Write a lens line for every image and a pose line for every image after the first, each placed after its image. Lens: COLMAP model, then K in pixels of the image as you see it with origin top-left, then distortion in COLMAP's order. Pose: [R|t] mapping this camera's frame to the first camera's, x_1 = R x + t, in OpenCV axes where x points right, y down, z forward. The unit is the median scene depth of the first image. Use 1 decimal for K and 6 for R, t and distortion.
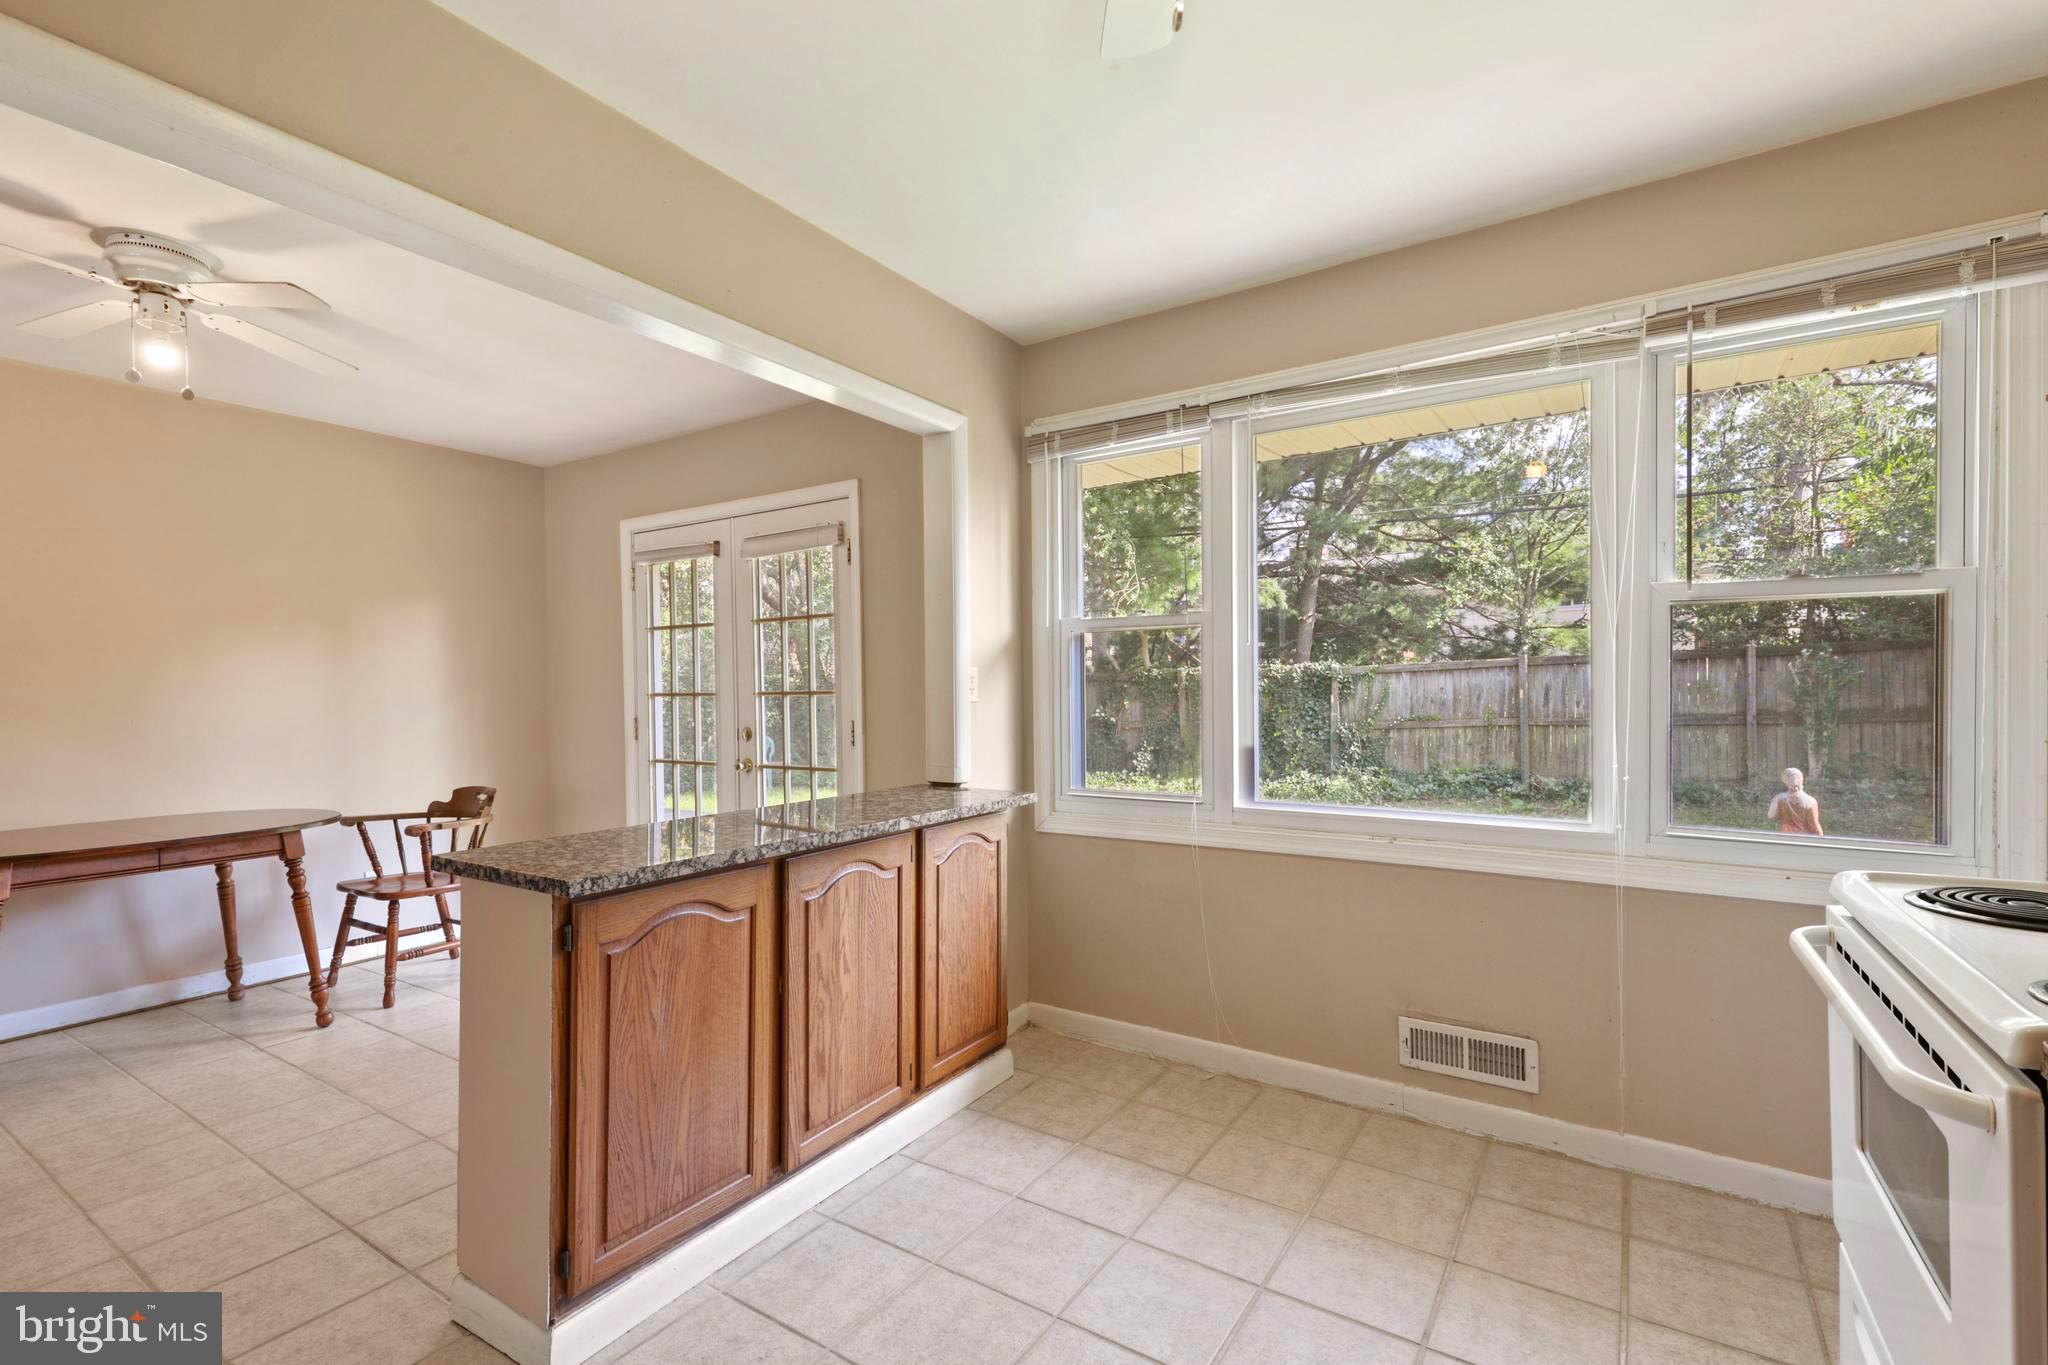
lens RADIAL K [[913.6, 0, 1021.7], [0, 913.6, 686.1], [0, 0, 1]] dist [0.011456, -0.000742]
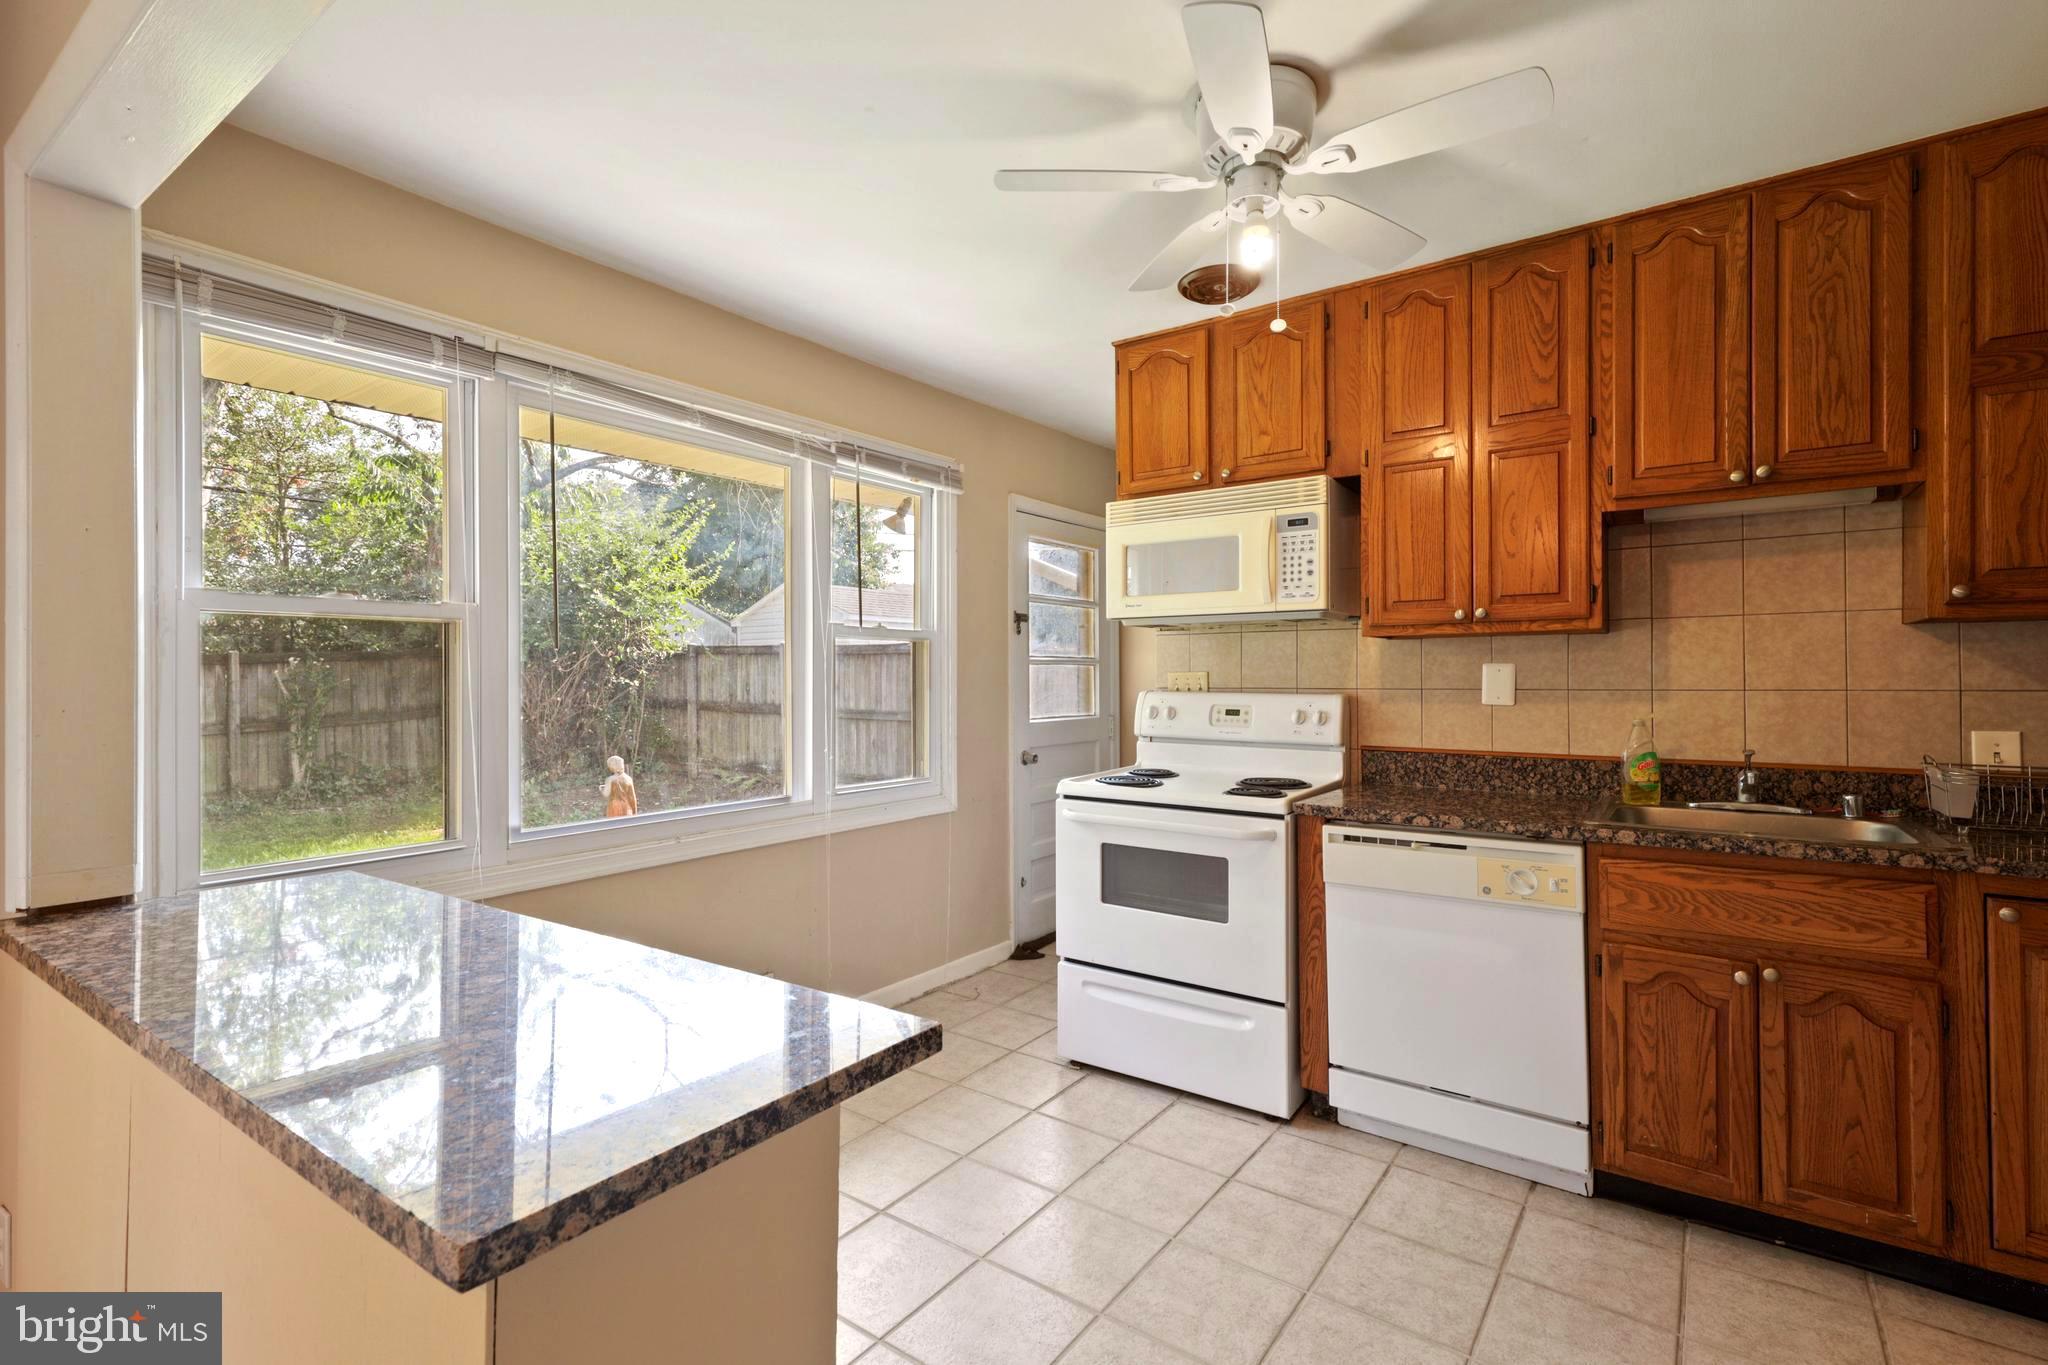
lens RADIAL K [[913.6, 0, 1021.7], [0, 913.6, 686.1], [0, 0, 1]] dist [0.011456, -0.000742]
pose [[0.052194, 0.001116, 0.998636, -0.623585], [0.006993, 0.999974, -0.001483, -0.005738], [-0.998613, 0.007061, 0.052184, 0.517107]]
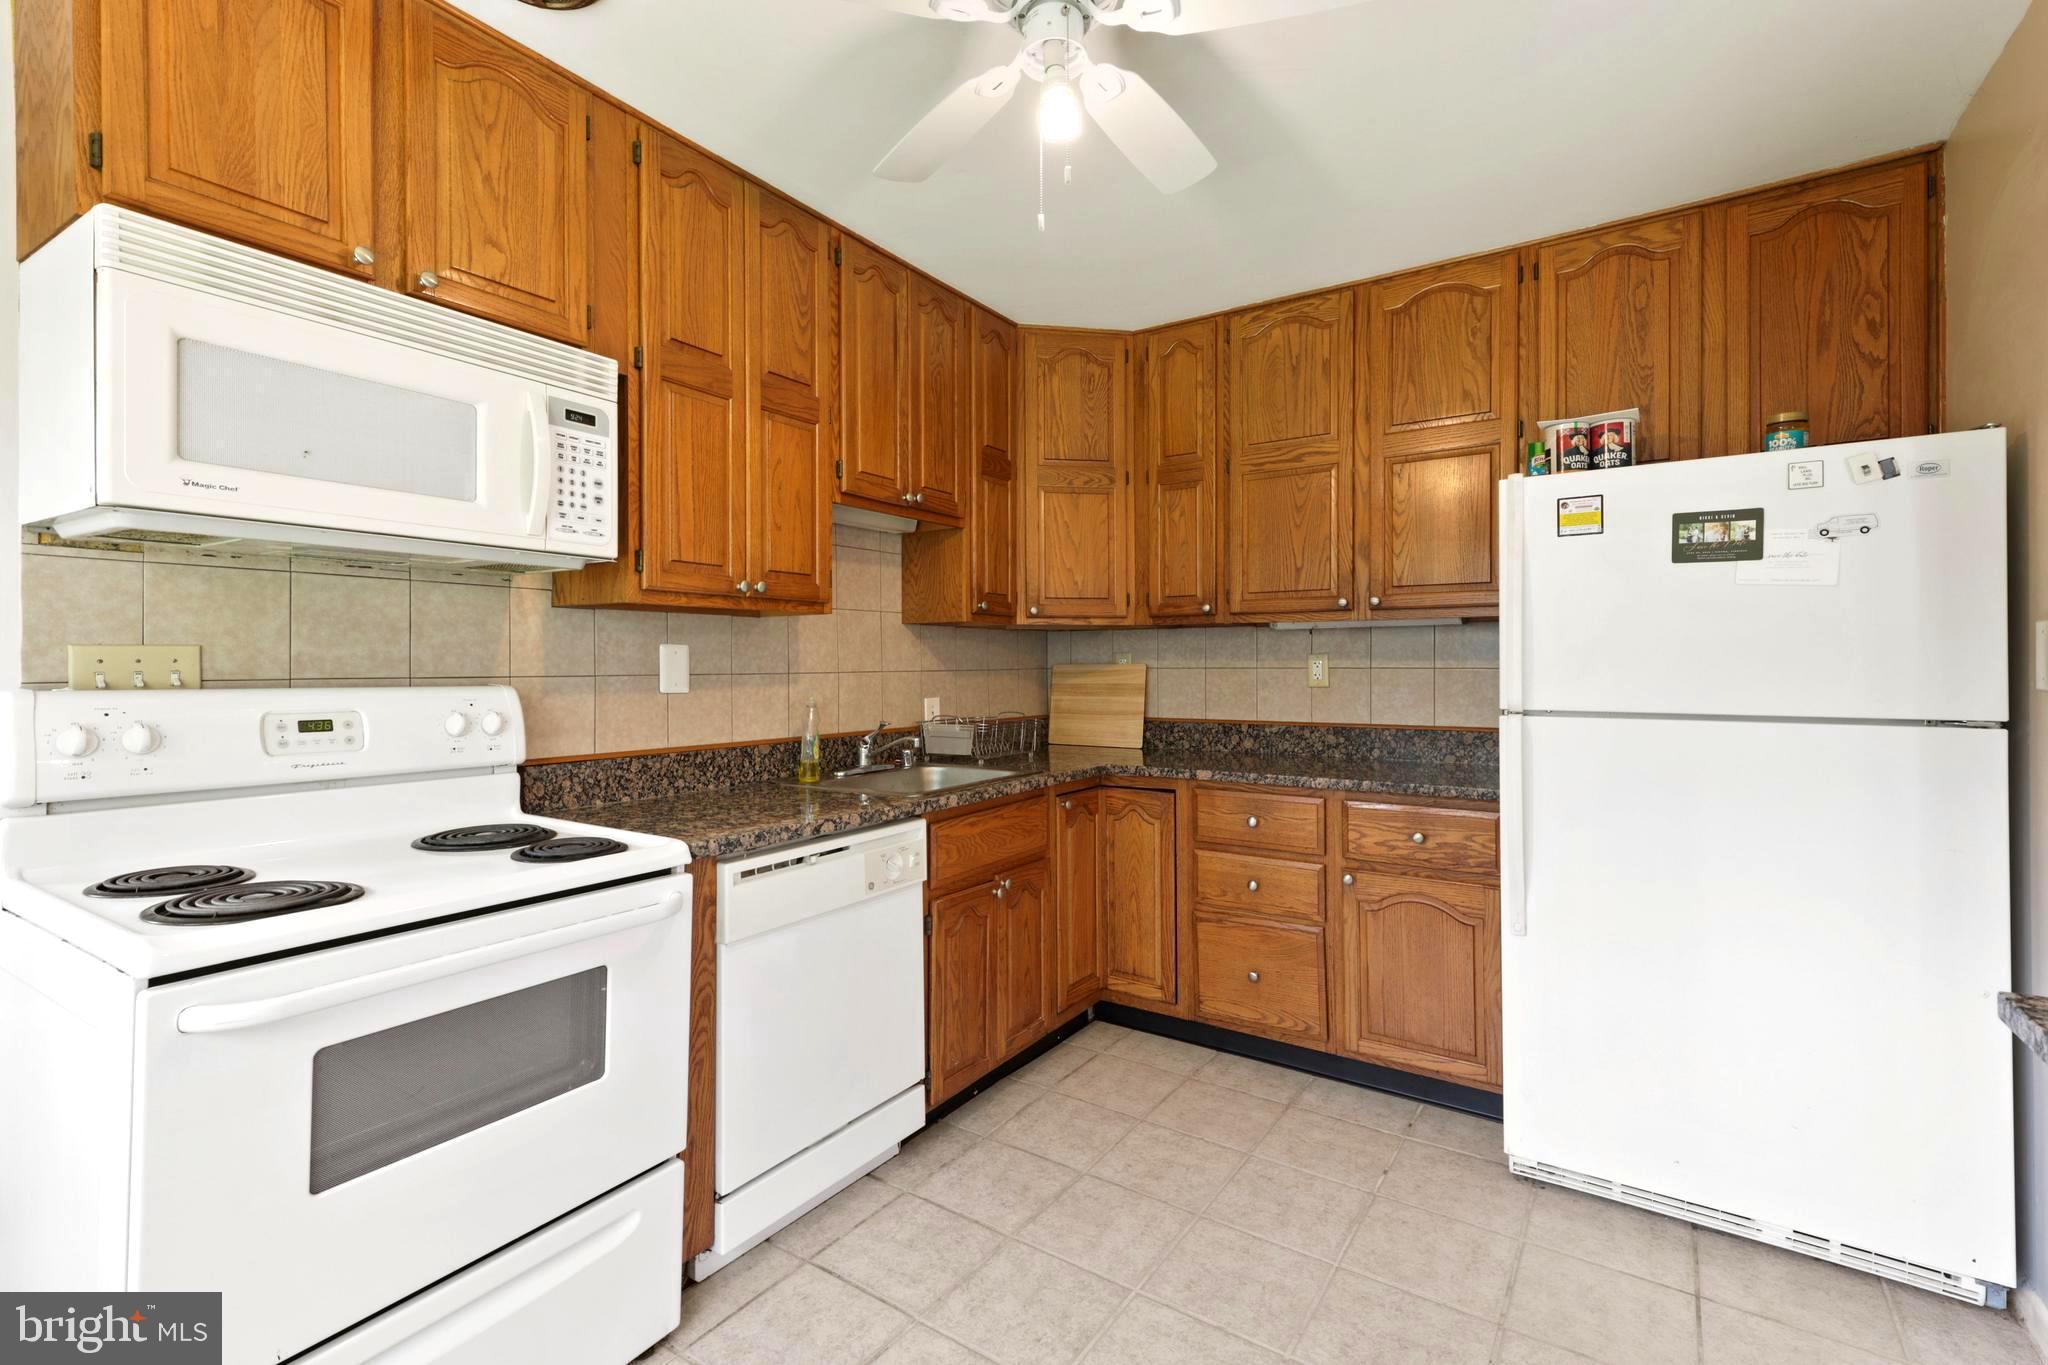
lens RADIAL K [[920.6, 0, 1022.1], [0, 920.6, 669.4], [0, 0, 1]] dist [0.013867, 0.000182]
pose [[-0.999785, 0.011630, 0.017189, 0.084027], [0.011793, 0.999886, 0.009414, -0.009508], [-0.017078, 0.009615, -0.999808, 0.921248]]
